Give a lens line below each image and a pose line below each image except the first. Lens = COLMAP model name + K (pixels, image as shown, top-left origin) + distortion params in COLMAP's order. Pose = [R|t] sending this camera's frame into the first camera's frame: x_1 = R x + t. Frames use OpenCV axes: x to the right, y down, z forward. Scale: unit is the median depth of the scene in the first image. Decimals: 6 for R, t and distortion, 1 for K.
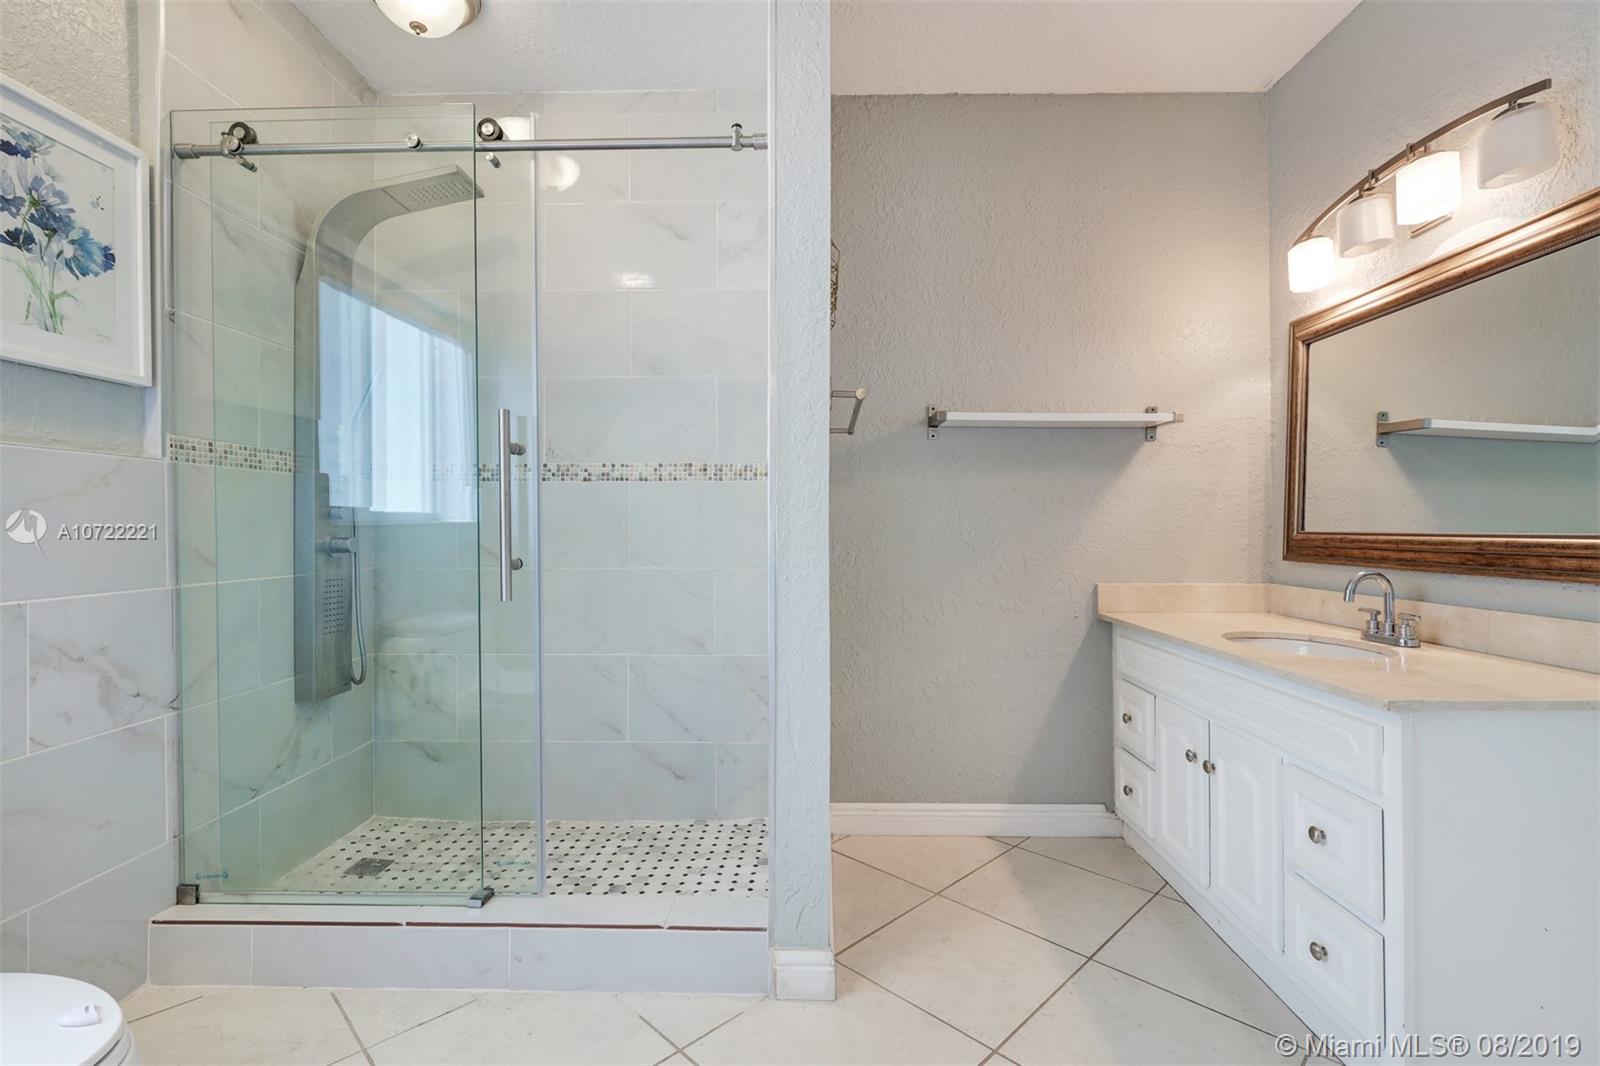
lens RADIAL K [[737.1, 0, 807.6], [0, 737.1, 532.4], [0, 0, 1]] dist [0.002812, -0.000176]
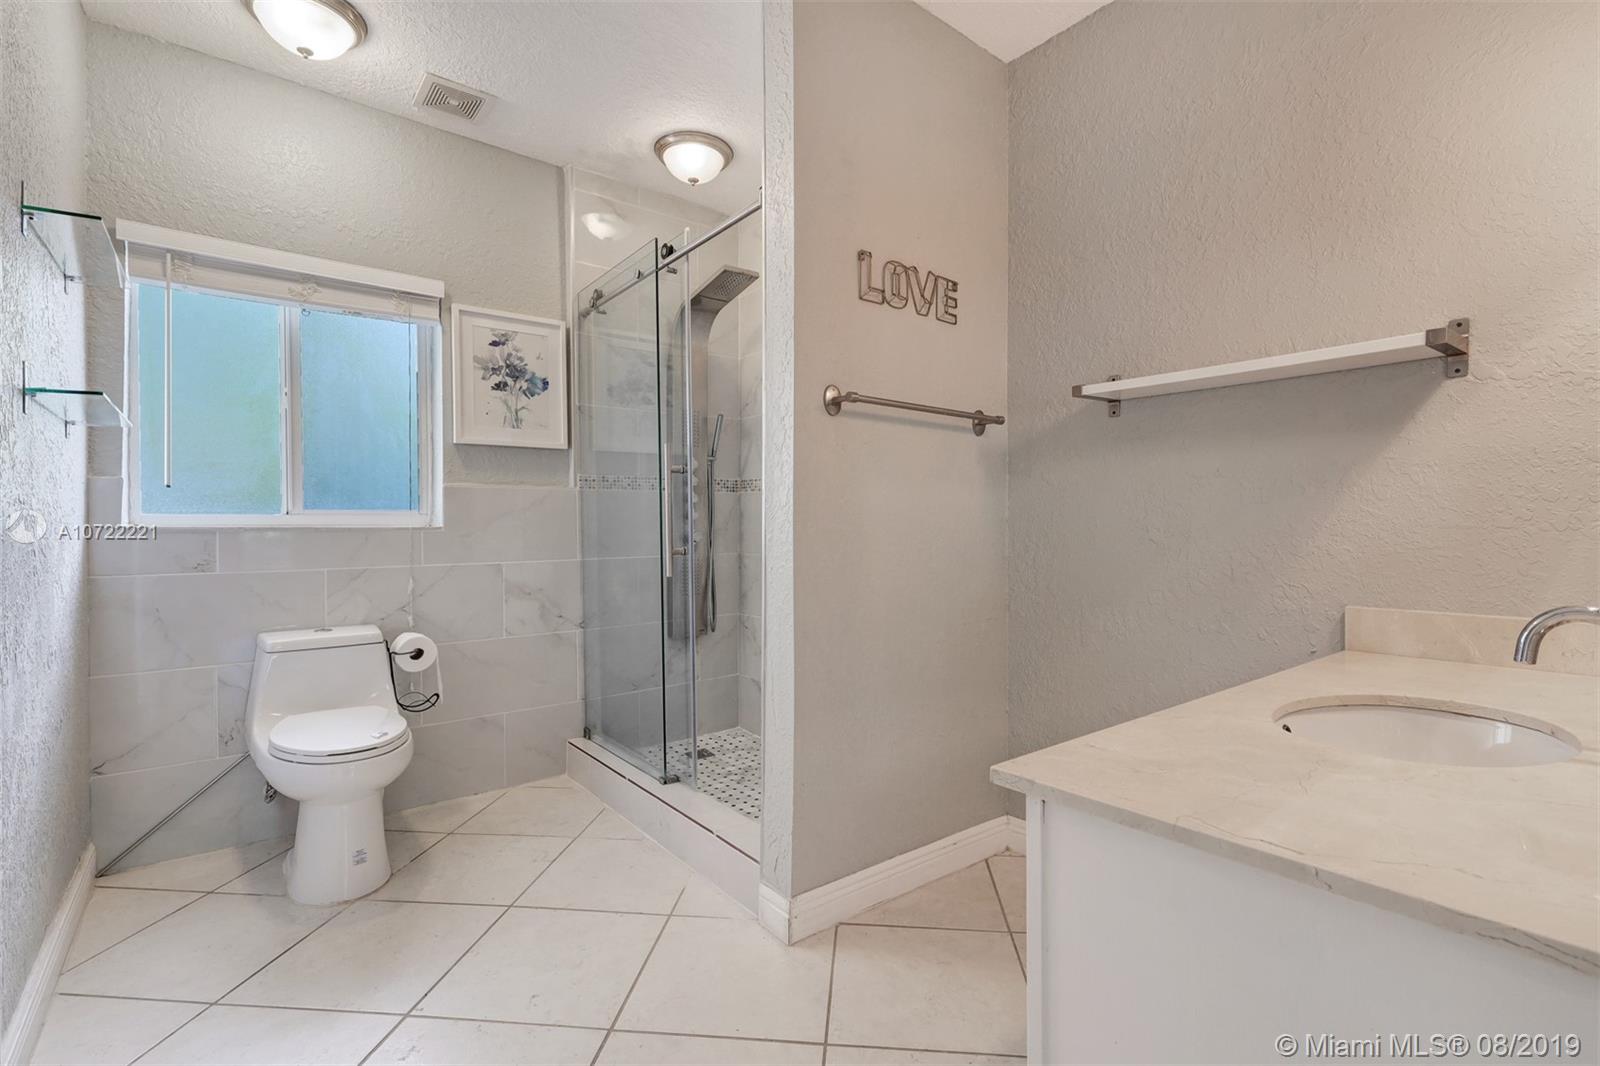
lens RADIAL K [[737.1, 0, 813.5], [0, 737.1, 531.5], [0, 0, 1]] dist [0.002812, -0.000176]
pose [[0.633845, 0.003570, -0.773452, 0.923459], [0.002285, 0.999976, 0.006488, -0.003590], [0.773457, -0.005880, 0.633822, 0.320363]]
